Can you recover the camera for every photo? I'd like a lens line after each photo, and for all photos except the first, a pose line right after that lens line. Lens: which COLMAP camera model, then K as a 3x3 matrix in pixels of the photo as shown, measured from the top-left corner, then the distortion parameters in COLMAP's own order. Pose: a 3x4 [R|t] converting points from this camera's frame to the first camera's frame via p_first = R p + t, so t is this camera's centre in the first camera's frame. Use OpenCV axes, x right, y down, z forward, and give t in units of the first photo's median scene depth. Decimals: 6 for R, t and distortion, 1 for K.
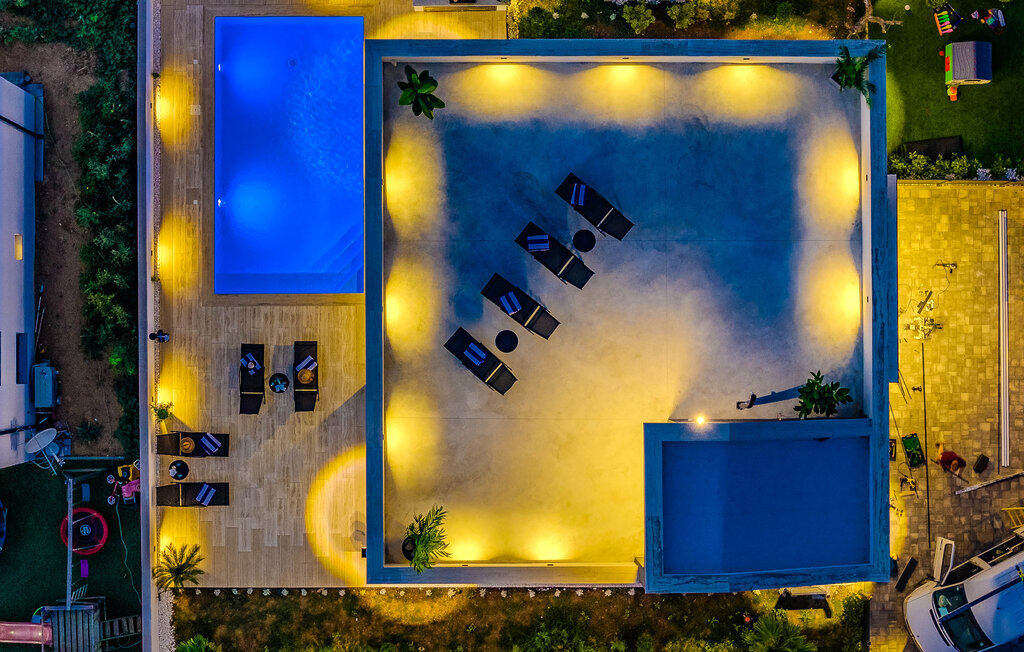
lens RADIAL K [[2766.0, 0, 512.0], [0, 2766.0, 326.0], [0, 0, 1]] dist [-0.346484, 0.765710]
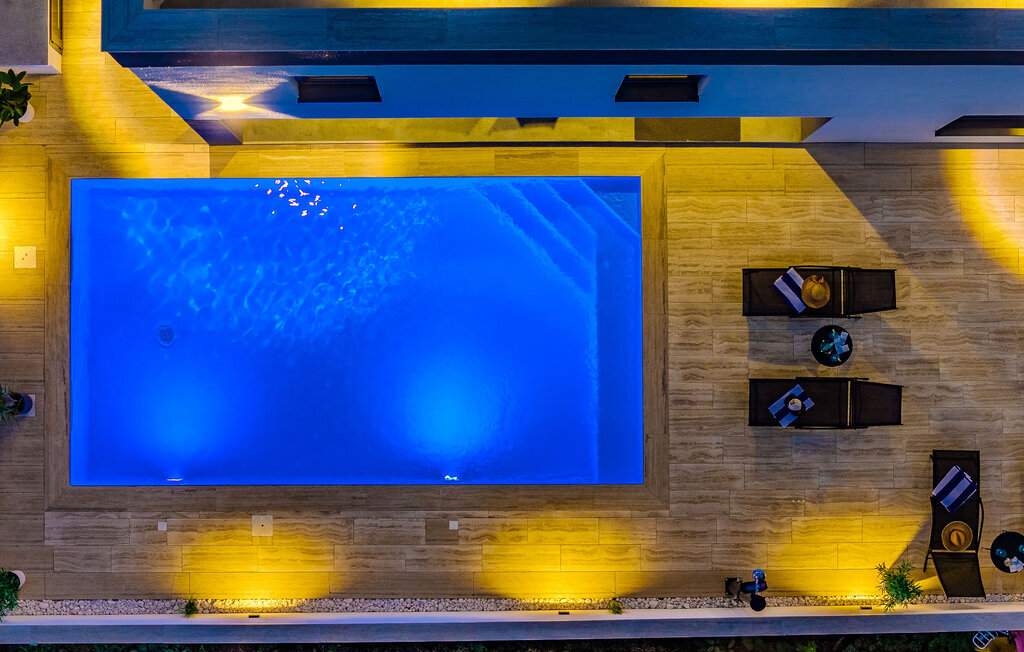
lens RADIAL K [[2766.0, 0, 512.0], [0, 2766.0, 326.0], [0, 0, 1]] dist [-0.346484, 0.765710]
pose [[-0.000664, -0.999980, 0.006272, -0.083267], [0.999170, -0.000408, 0.040729, -0.054588], [-0.040725, 0.006294, 0.999151, 0.515880]]
